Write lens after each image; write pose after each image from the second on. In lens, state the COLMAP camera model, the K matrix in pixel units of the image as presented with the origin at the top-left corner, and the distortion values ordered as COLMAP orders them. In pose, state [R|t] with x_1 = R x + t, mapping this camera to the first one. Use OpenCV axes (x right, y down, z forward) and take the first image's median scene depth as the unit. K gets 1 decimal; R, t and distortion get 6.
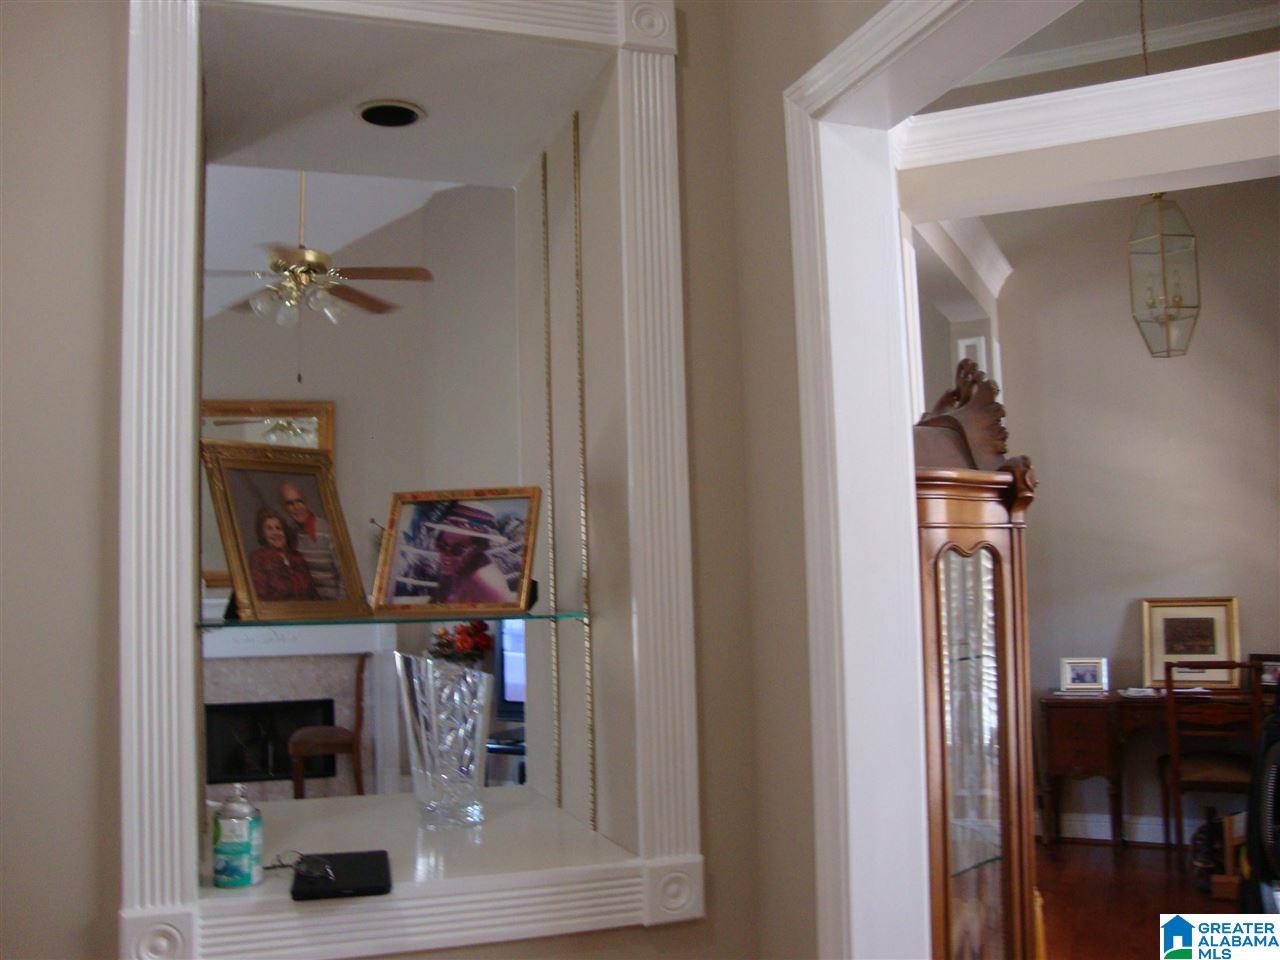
lens RADIAL K [[1138.7, 0, 637.6], [0, 1138.7, 489.0], [0, 0, 1]] dist [-0.171509, 0.109958]
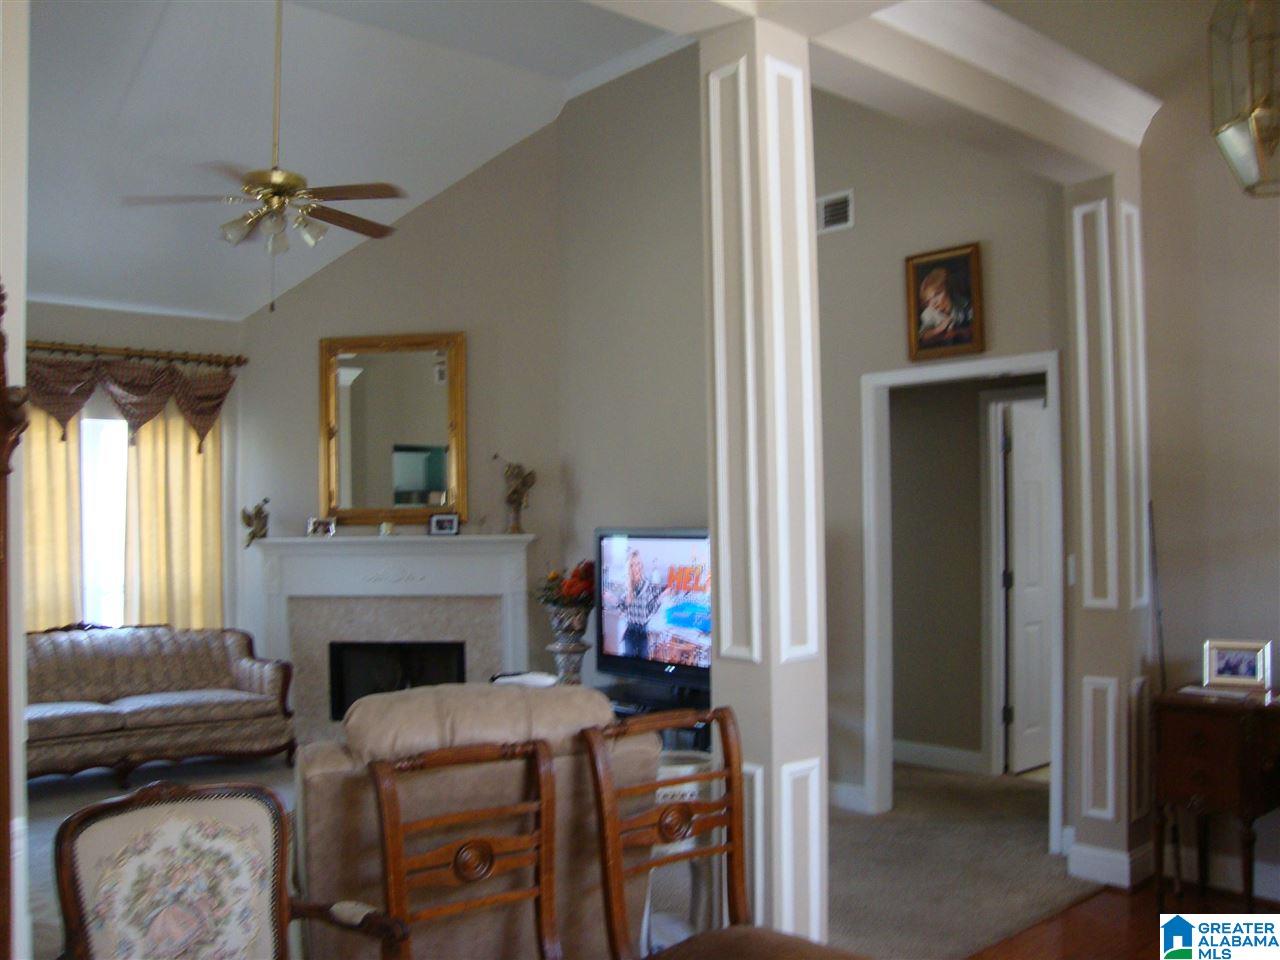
lens RADIAL K [[1138.7, 0, 647.1], [0, 1138.7, 482.3], [0, 0, 1]] dist [-0.171509, 0.109958]
pose [[0.923922, -0.000888, -0.382579, 0.318129], [0.019166, 0.998849, 0.043967, 0.012910], [0.382100, -0.047955, 0.922876, 0.213068]]
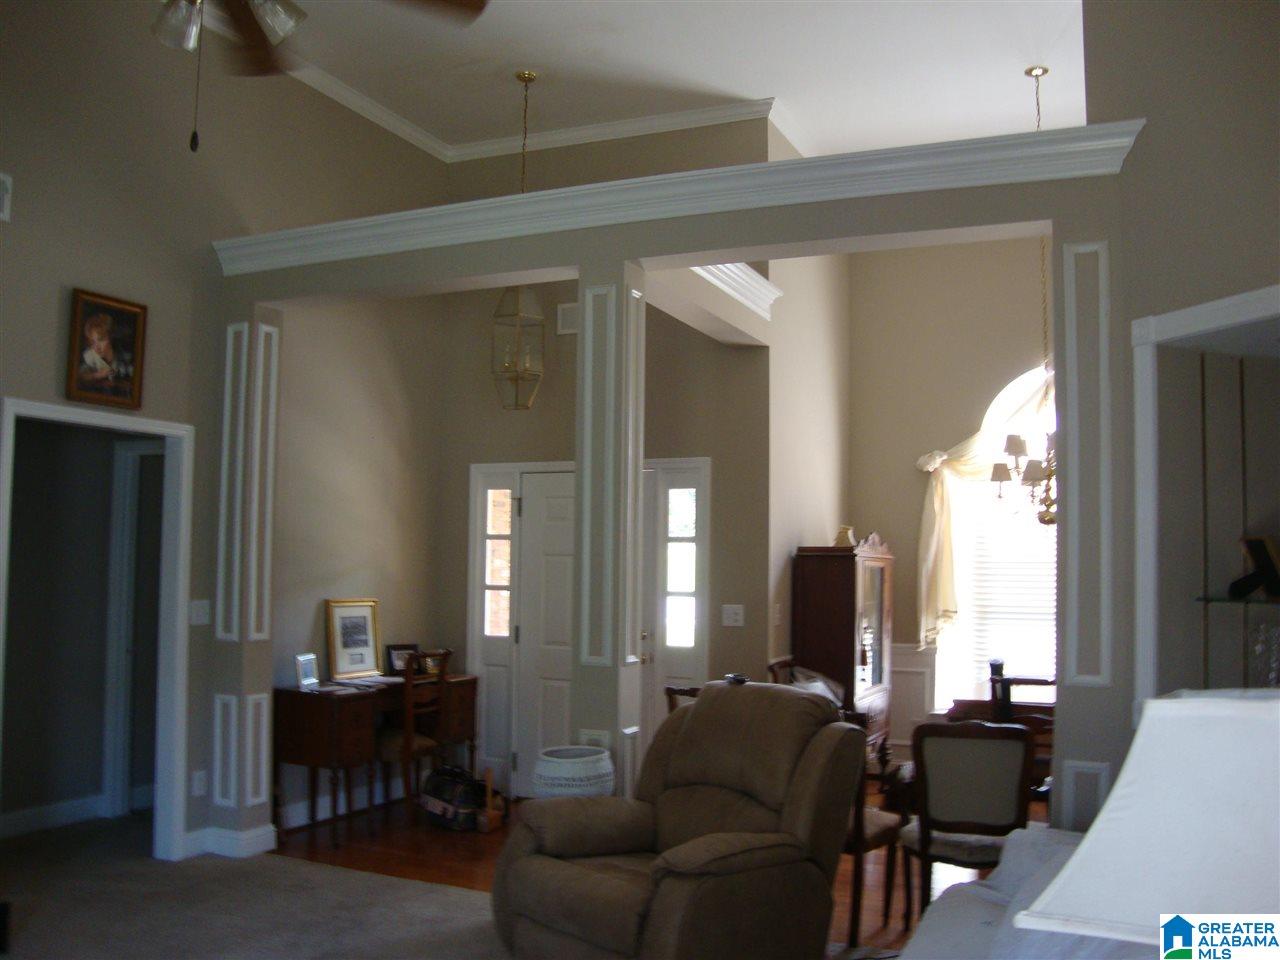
lens RADIAL K [[1138.7, 0, 641.6], [0, 1138.7, 479.4], [0, 0, 1]] dist [-0.171509, 0.109958]
pose [[-0.027728, 0.093815, 0.995203, -0.683807], [-0.089831, 0.991324, -0.095952, 0.061330], [-0.995571, -0.092061, -0.019060, 0.725594]]
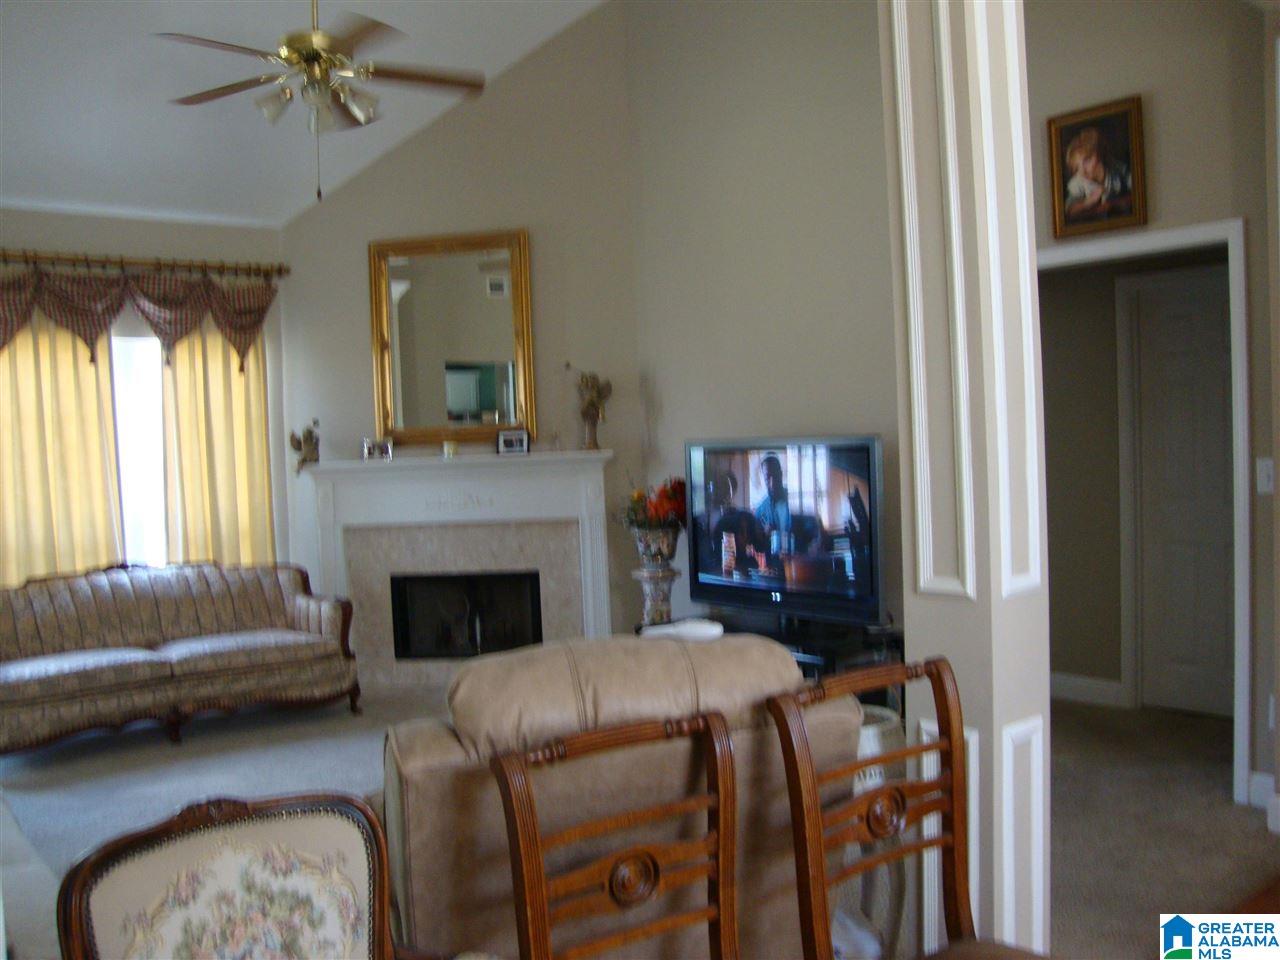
lens RADIAL K [[1138.7, 0, 643.3], [0, 1138.7, 482.5], [0, 0, 1]] dist [-0.171509, 0.109958]
pose [[0.908155, 0.004356, -0.418611, 0.228264], [0.047125, 0.992526, 0.112563, 0.027597], [0.415973, -0.121952, 0.901163, 0.303026]]
